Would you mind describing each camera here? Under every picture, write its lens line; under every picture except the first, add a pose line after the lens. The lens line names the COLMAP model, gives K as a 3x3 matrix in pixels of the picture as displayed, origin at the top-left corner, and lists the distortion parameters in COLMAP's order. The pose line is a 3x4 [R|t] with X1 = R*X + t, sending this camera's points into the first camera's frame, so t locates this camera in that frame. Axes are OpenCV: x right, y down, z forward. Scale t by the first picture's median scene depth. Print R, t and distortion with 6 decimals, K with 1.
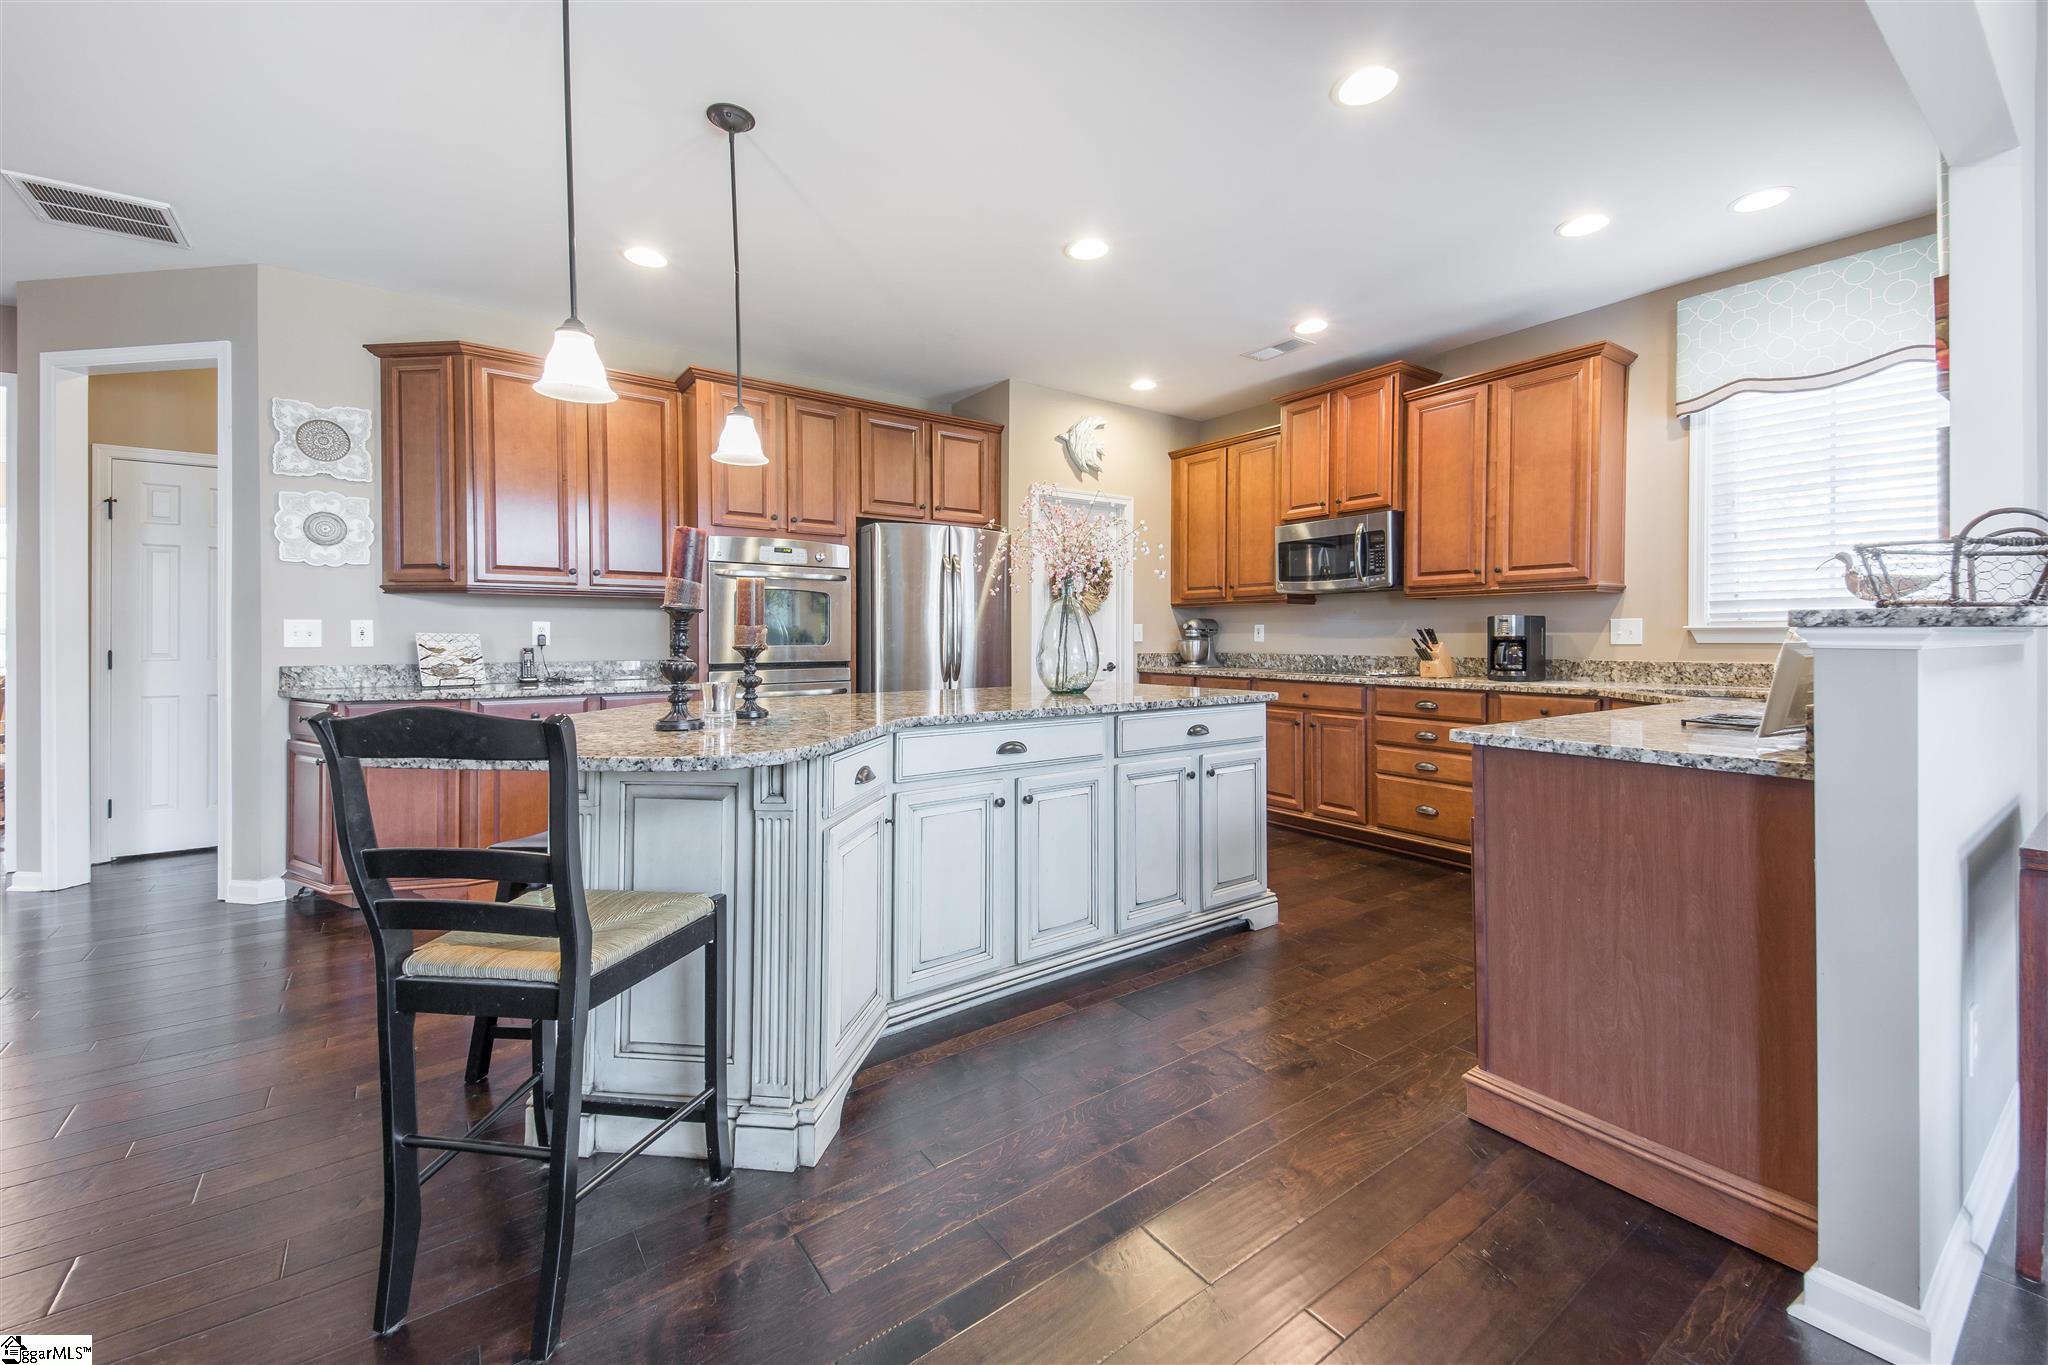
lens RADIAL K [[819.0, 0, 1025.9], [0, 819.0, 638.4], [0, 0, 1]] dist [0.058148, -0.028338]
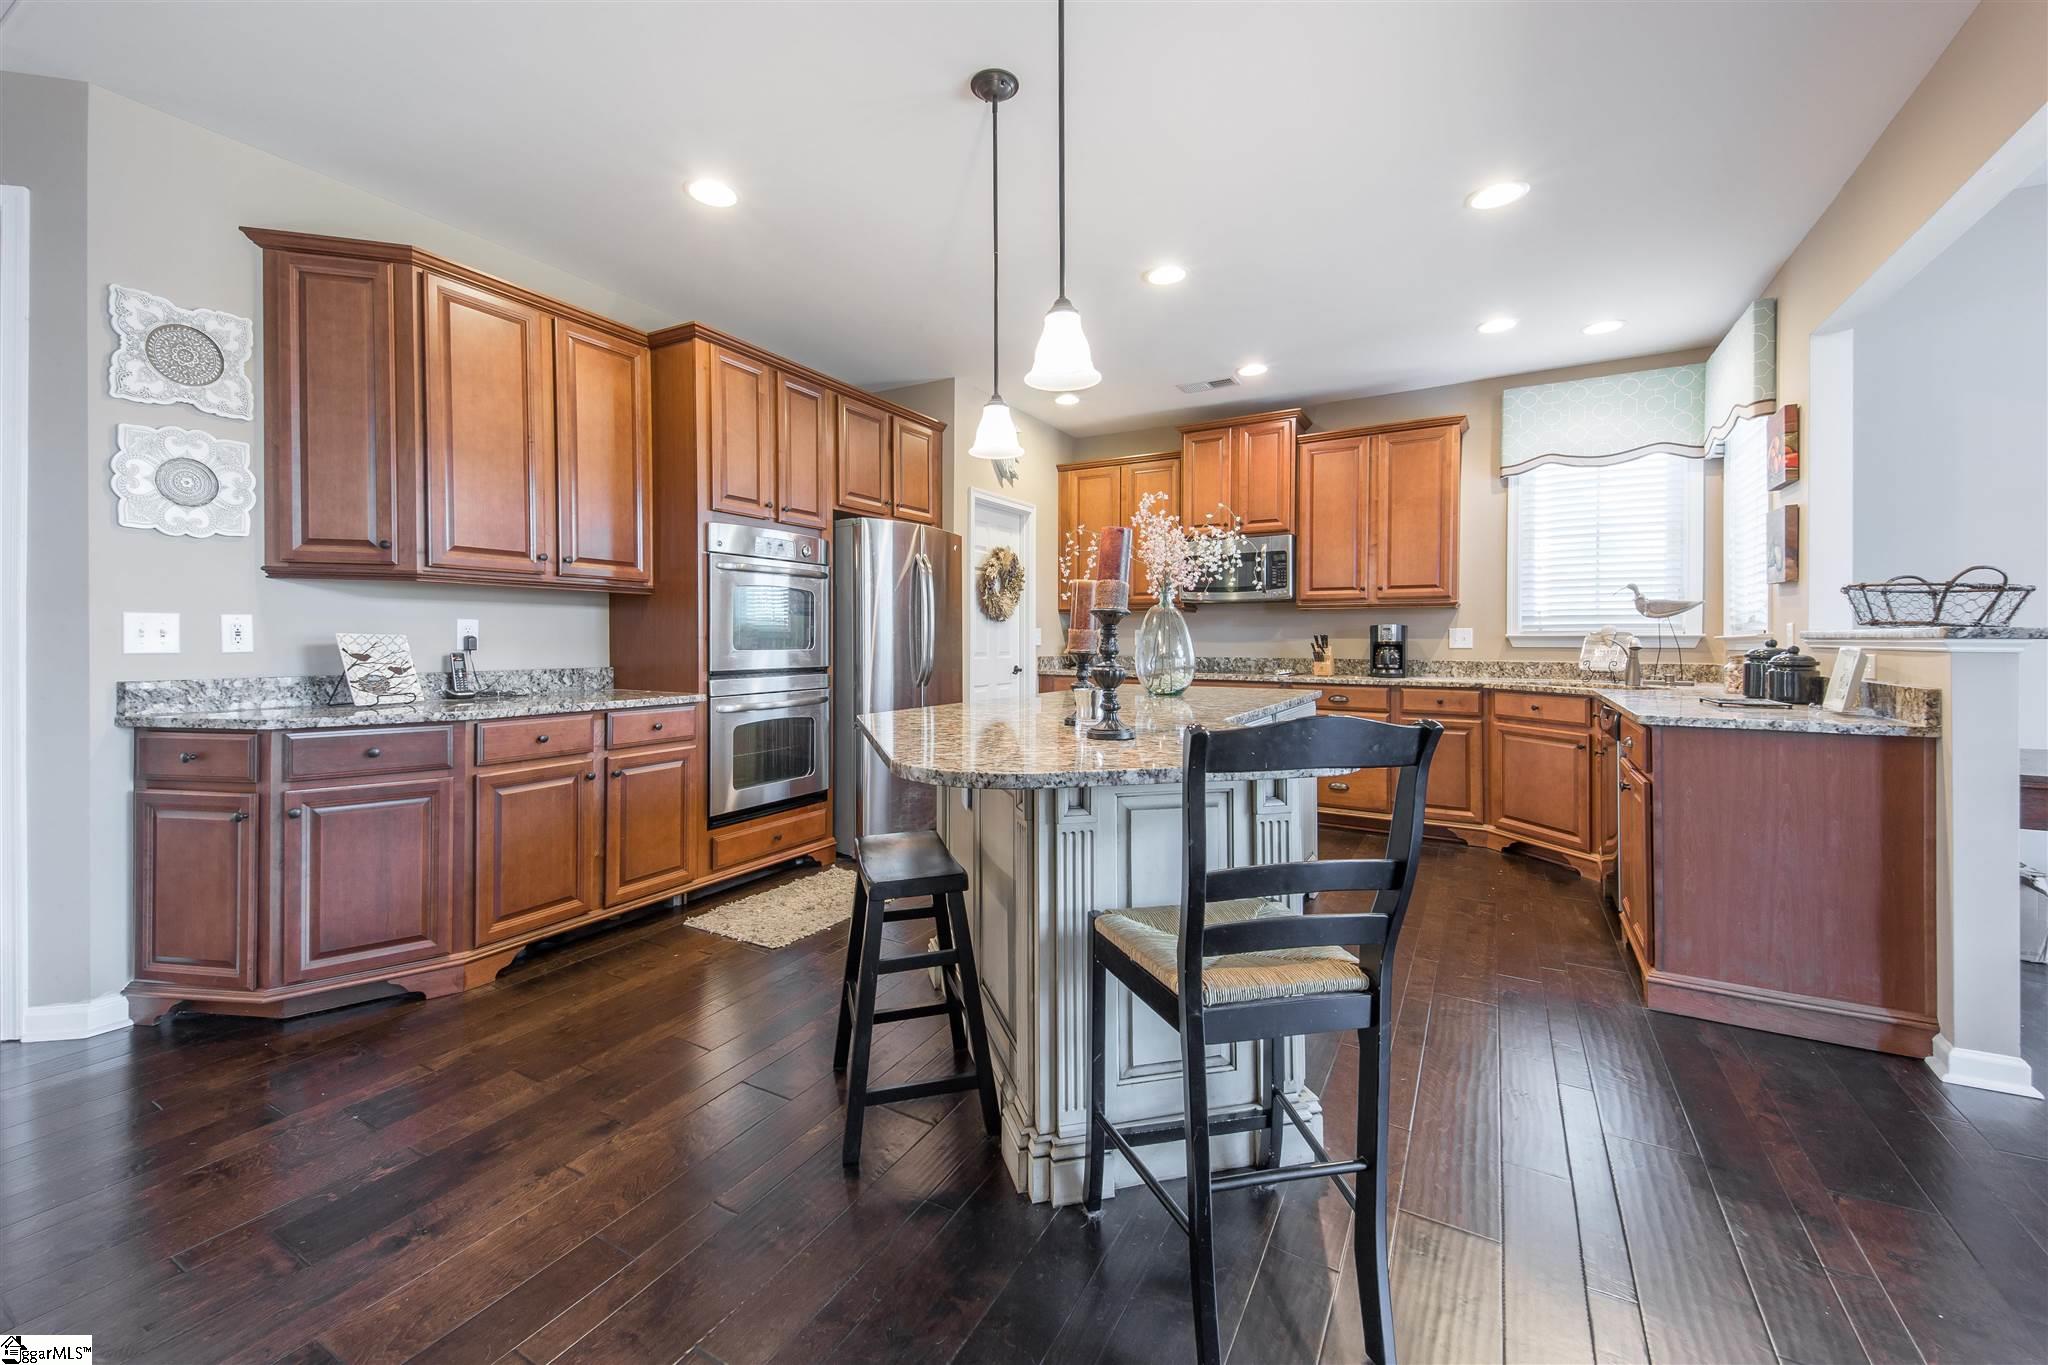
lens RADIAL K [[819.0, 0, 1025.9], [0, 819.0, 638.4], [0, 0, 1]] dist [0.058148, -0.028338]
pose [[0.919328, 0.004159, 0.393469, -0.426884], [-0.003069, 0.999990, -0.003399, -0.001339], [-0.393479, 0.001917, 0.919331, 0.081121]]
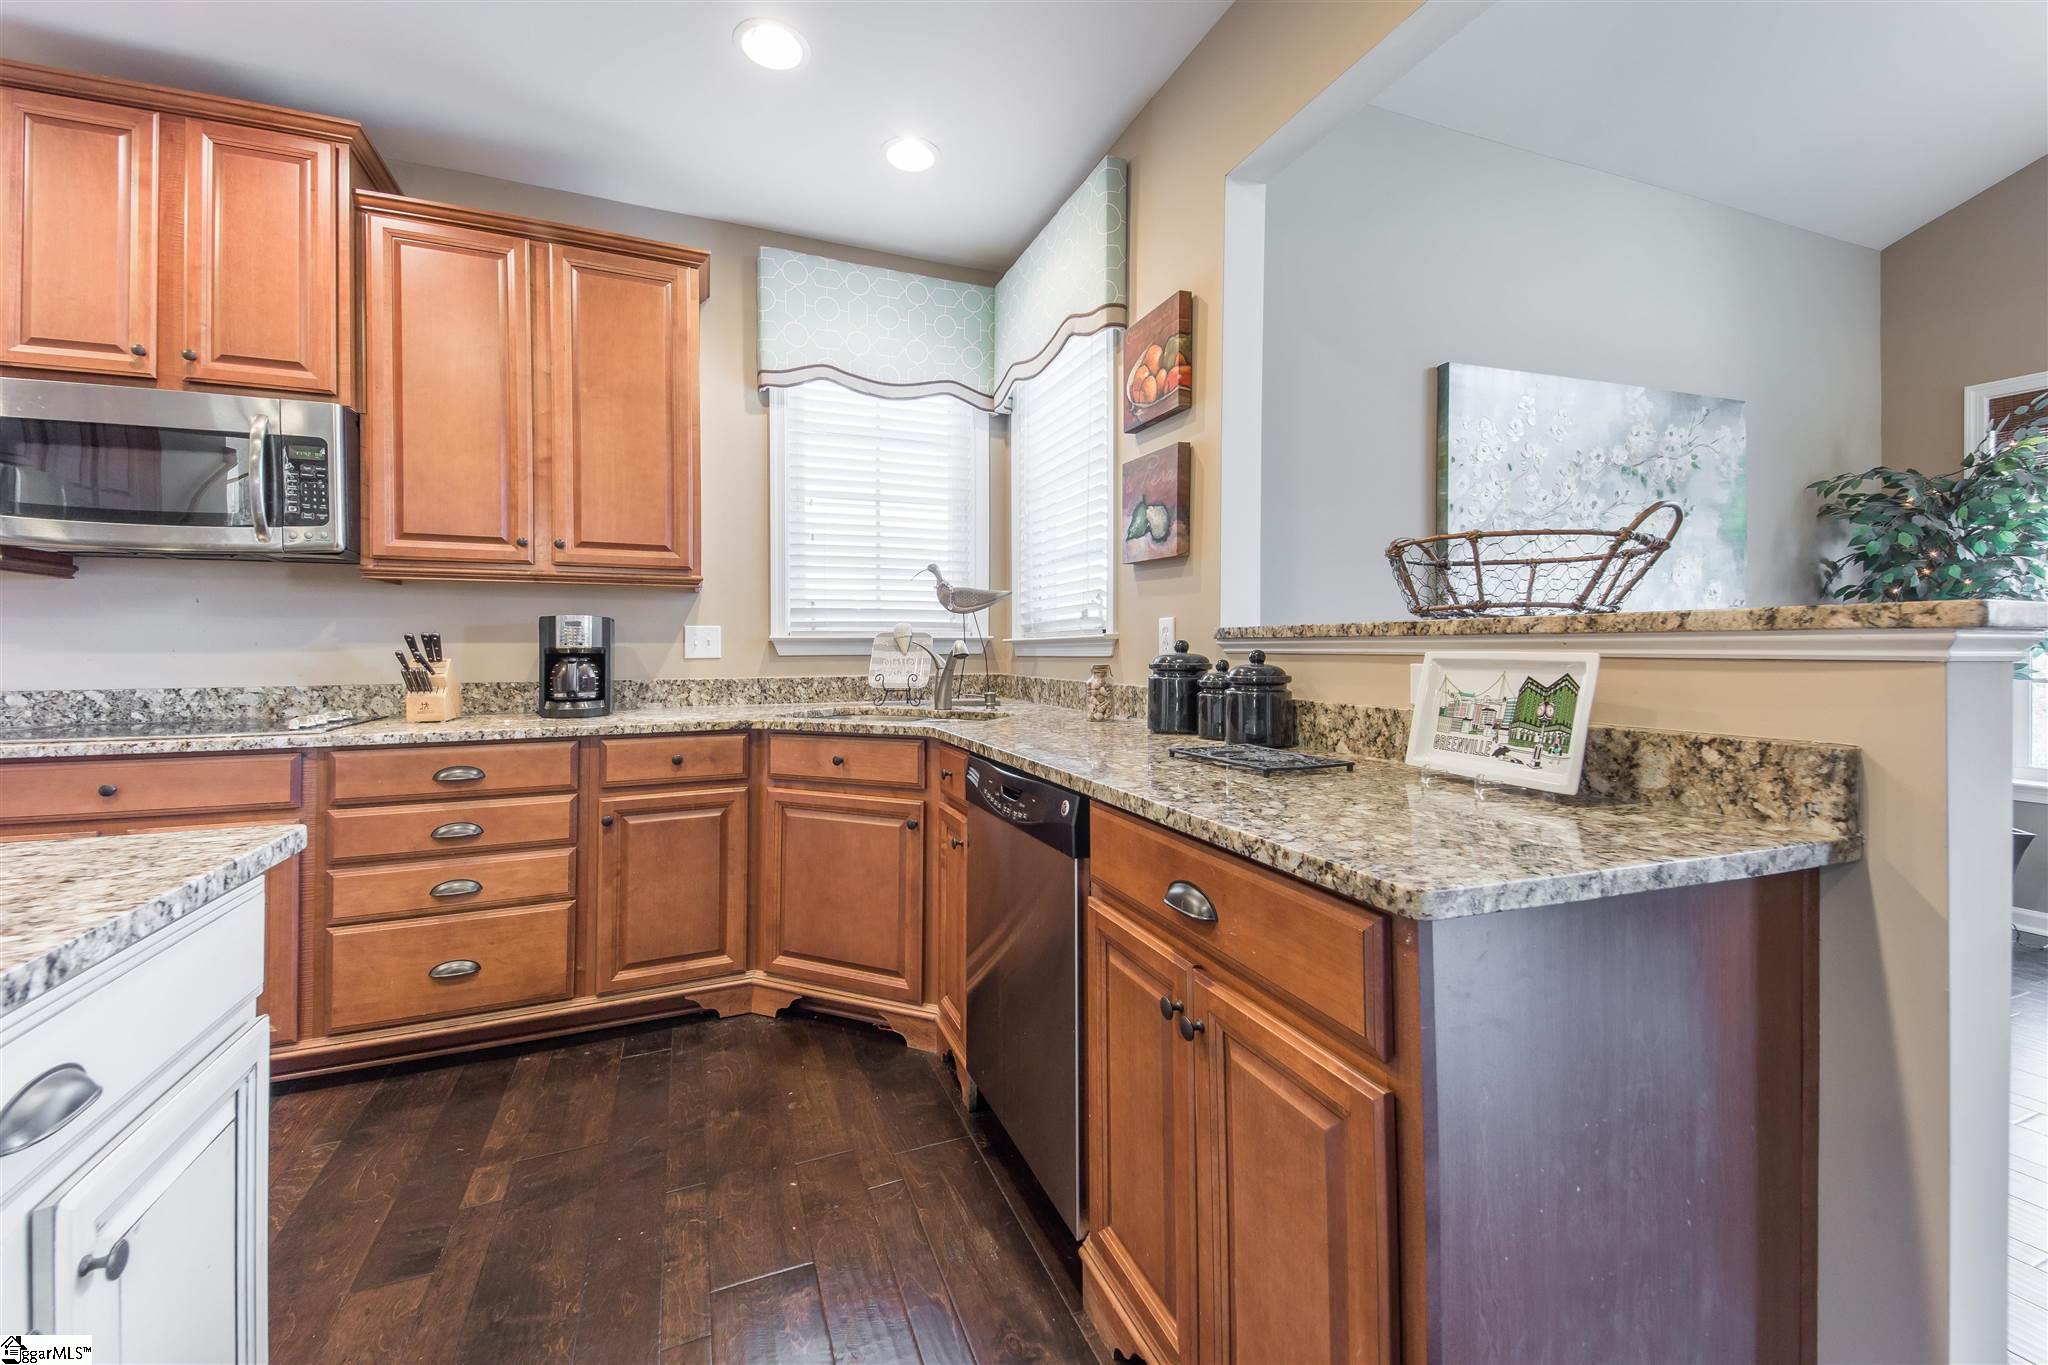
lens RADIAL K [[797.2, 0, 1009.2], [0, 797.2, 642.9], [0, 0, 1]] dist [0.074700, -0.025315]
pose [[0.268827, 0.006115, 0.963169, 0.063165], [0.003204, 0.999969, -0.007243, -0.000748], [-0.963183, 0.005033, 0.268799, 0.532484]]
